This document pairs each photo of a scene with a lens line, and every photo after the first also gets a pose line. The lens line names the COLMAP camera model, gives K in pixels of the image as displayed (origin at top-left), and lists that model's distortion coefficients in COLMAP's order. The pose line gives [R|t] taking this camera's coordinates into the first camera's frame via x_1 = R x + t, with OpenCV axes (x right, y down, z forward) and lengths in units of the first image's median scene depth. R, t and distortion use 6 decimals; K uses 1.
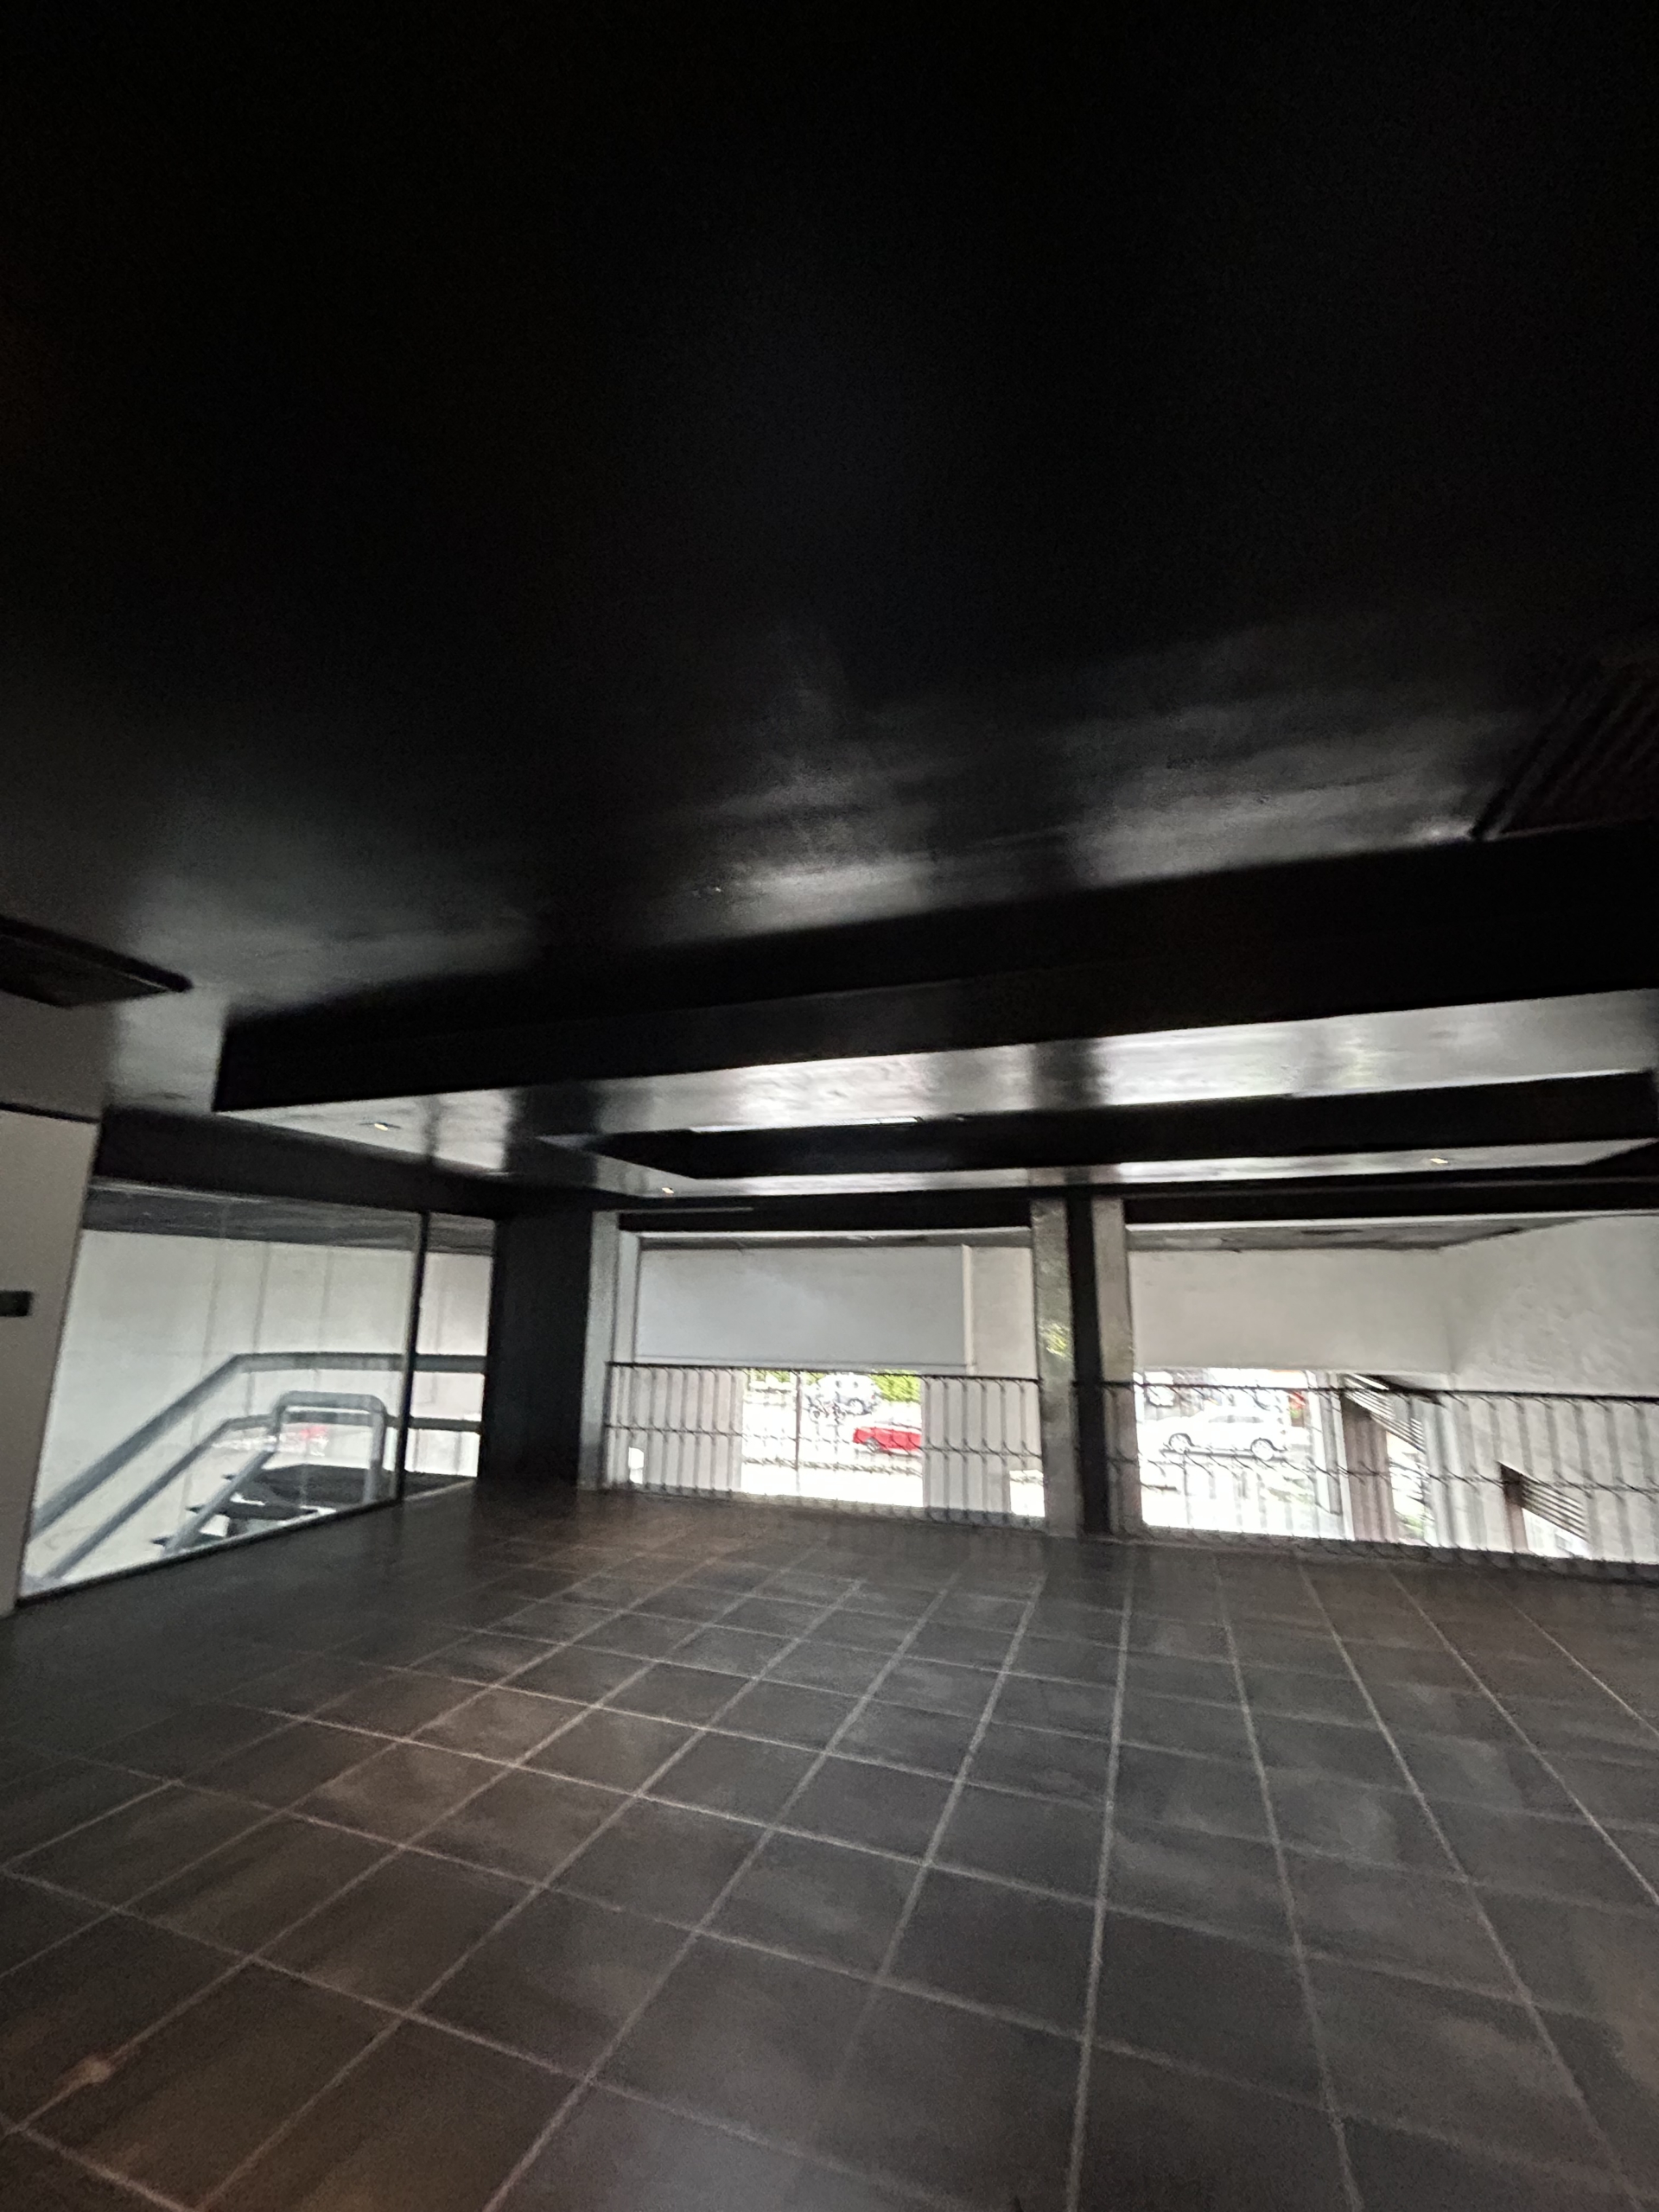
lens RADIAL K [[896.5, 0, 827.9], [0, 896.5, 1106.7], [0, 0, 1]] dist [-0.000869, 0.000723]
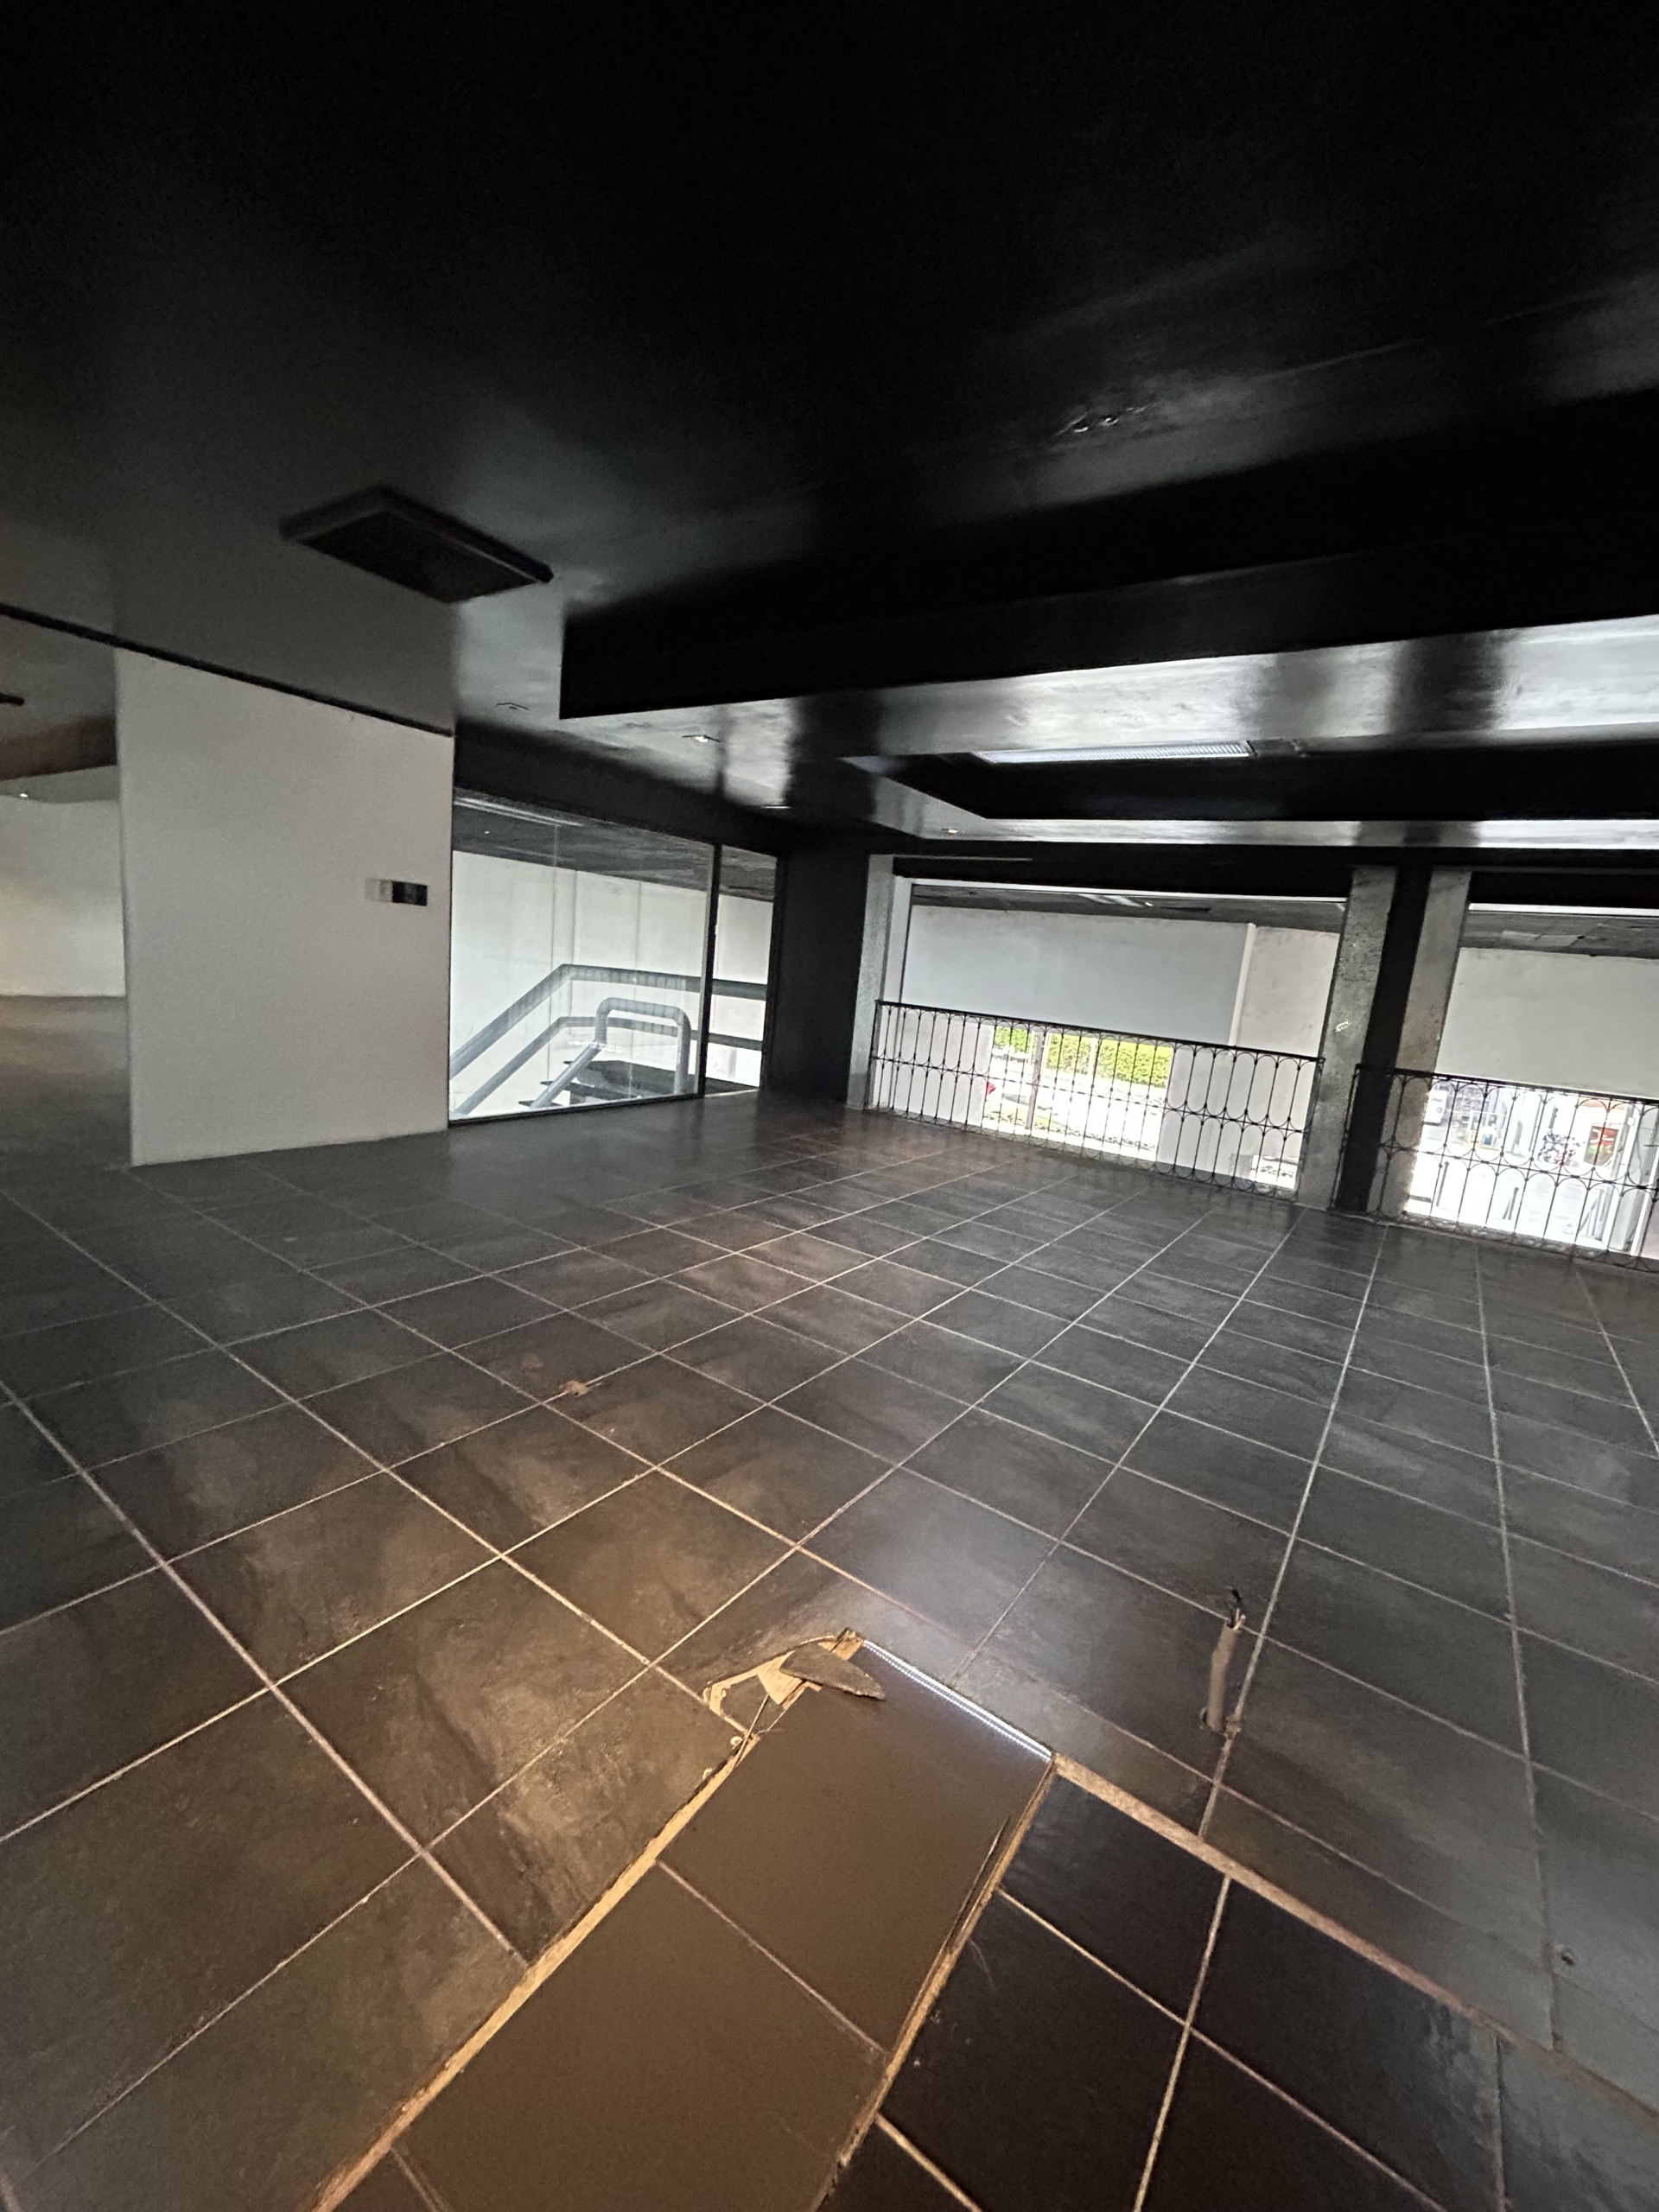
lens RADIAL K [[896.5, 0, 826.7], [0, 896.5, 1107.8], [0, 0, 1]] dist [-0.000869, 0.000723]
pose [[0.961283, 0.128493, -0.243771, -0.039859], [-0.032471, 0.931287, 0.362837, 0.028708], [0.273643, -0.340874, 0.899402, -0.029030]]
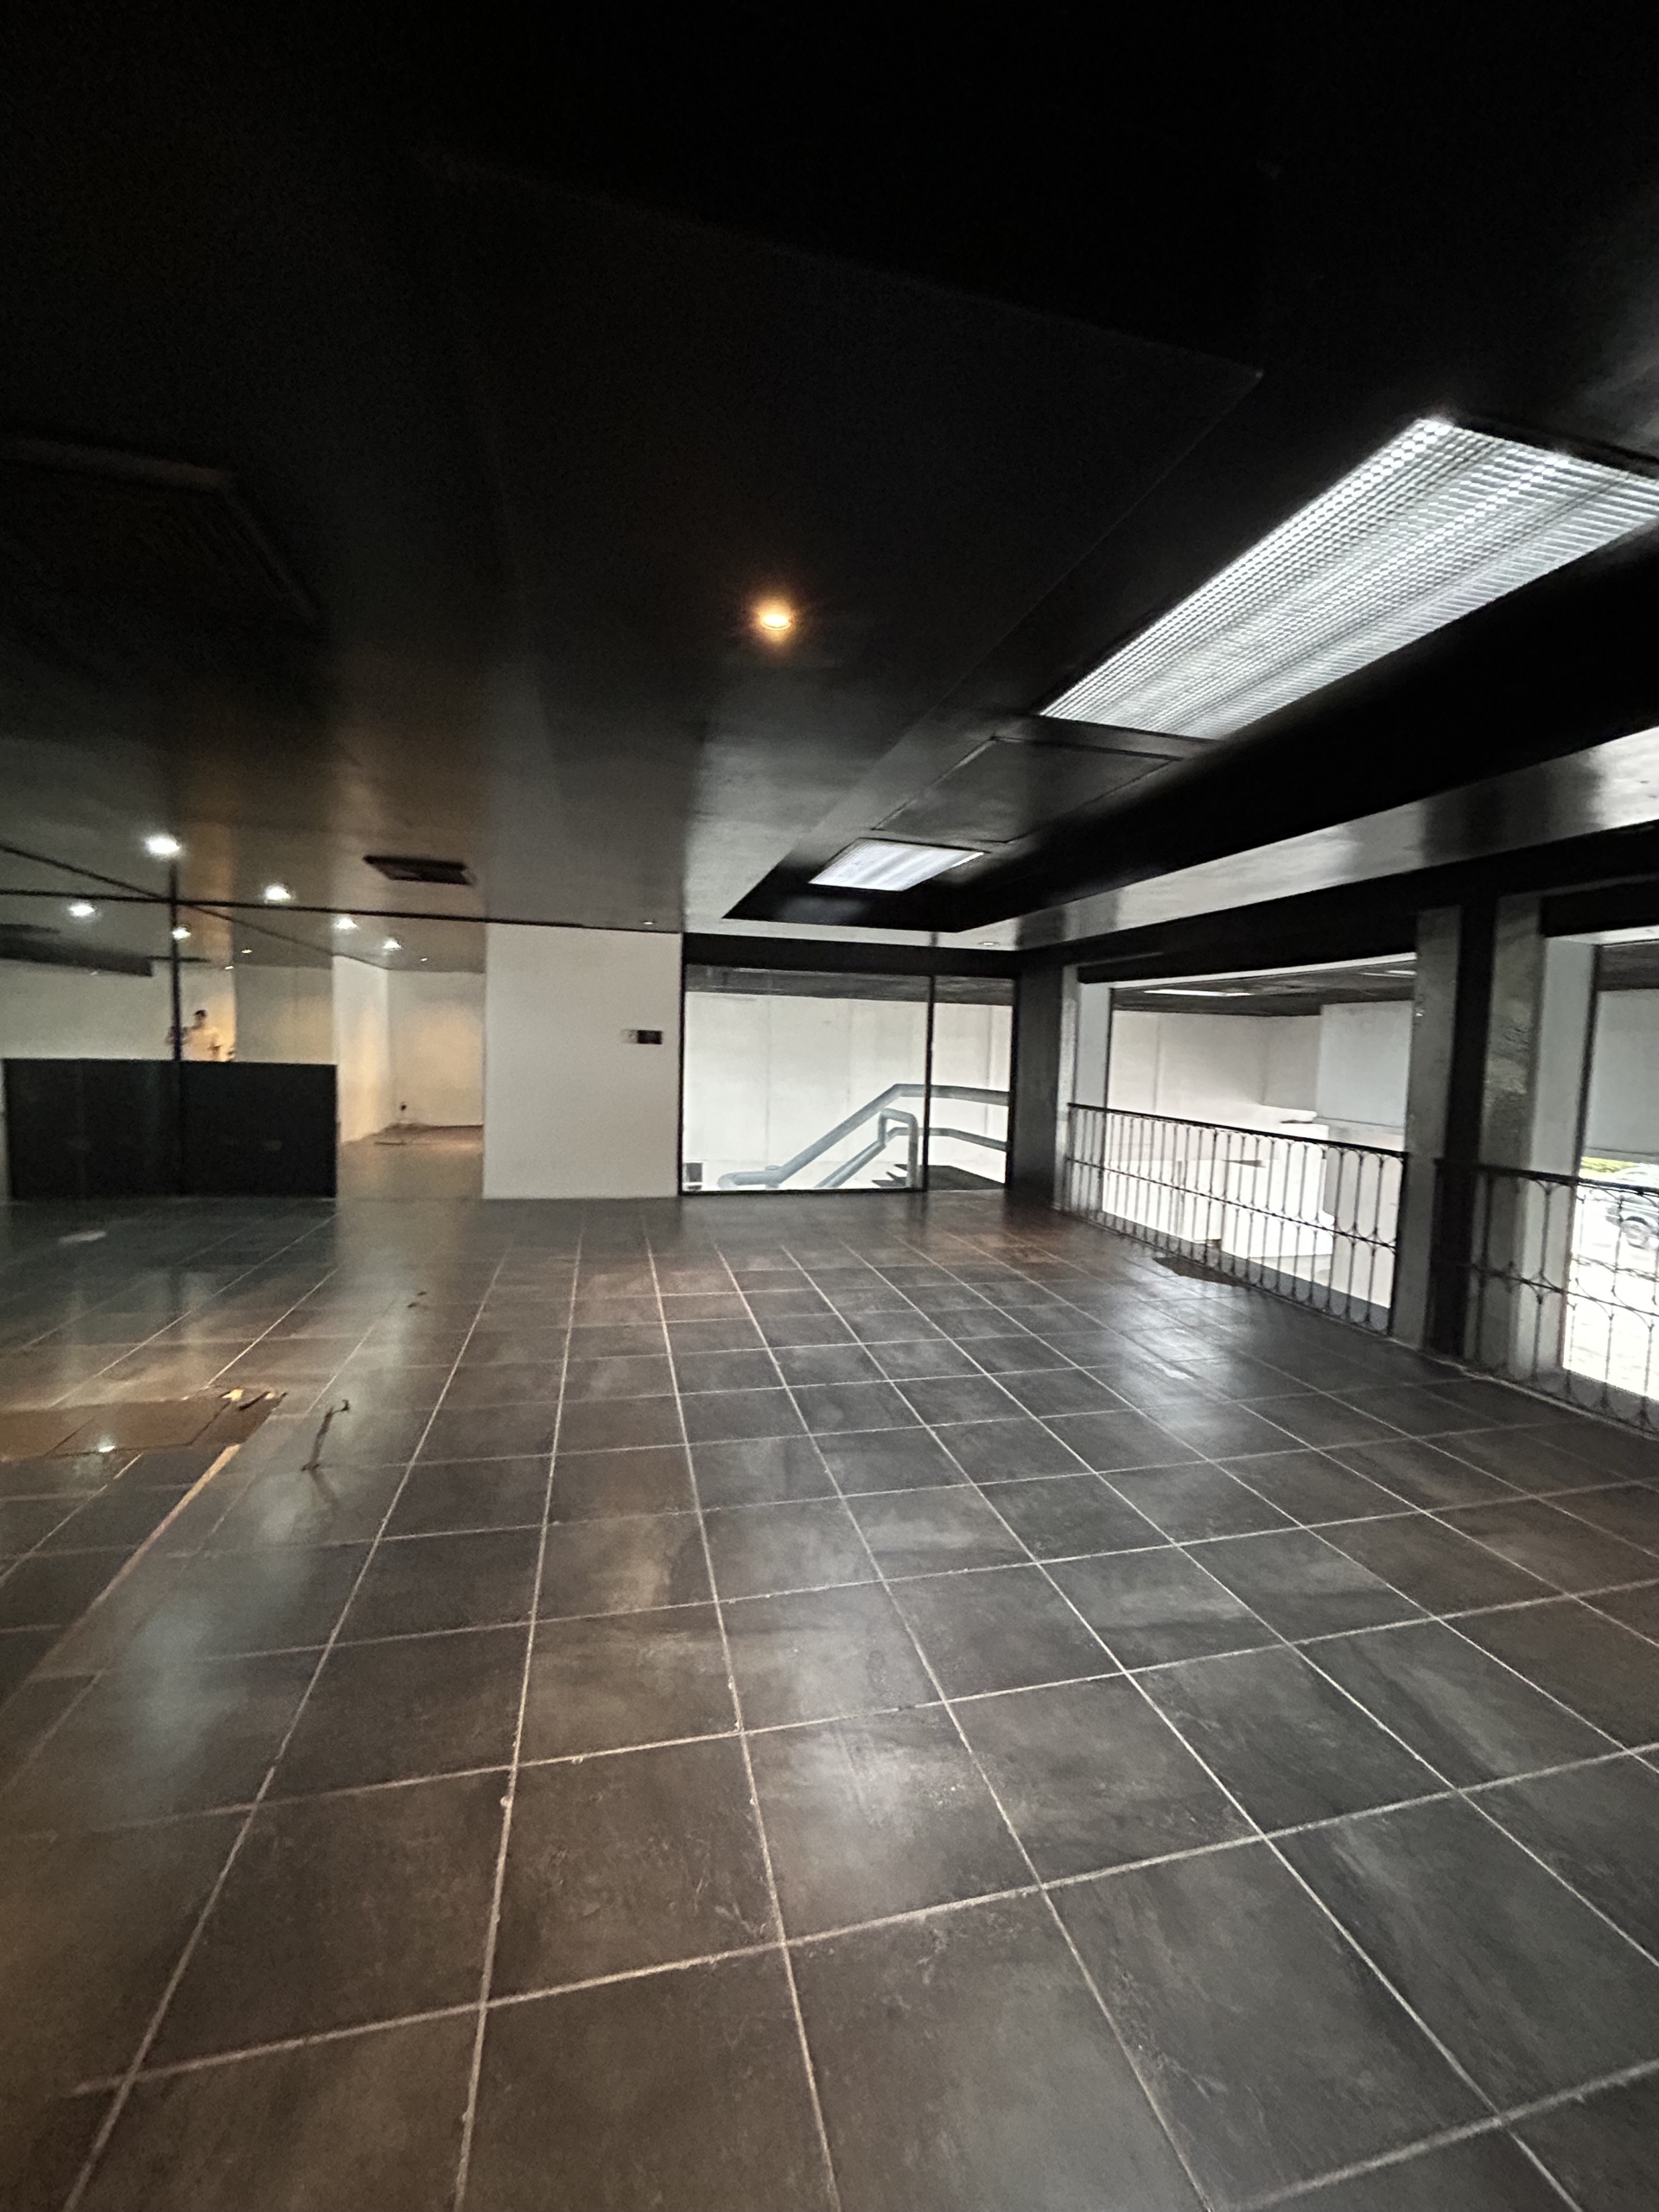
lens RADIAL K [[896.5, 0, 841.9], [0, 896.5, 1107.3], [0, 0, 1]] dist [-0.000869, 0.000723]
pose [[0.560515, 0.071291, -0.825070, 0.760512], [0.146909, 0.971927, 0.183784, 0.071169], [0.815010, -0.224224, 0.534306, 0.272787]]
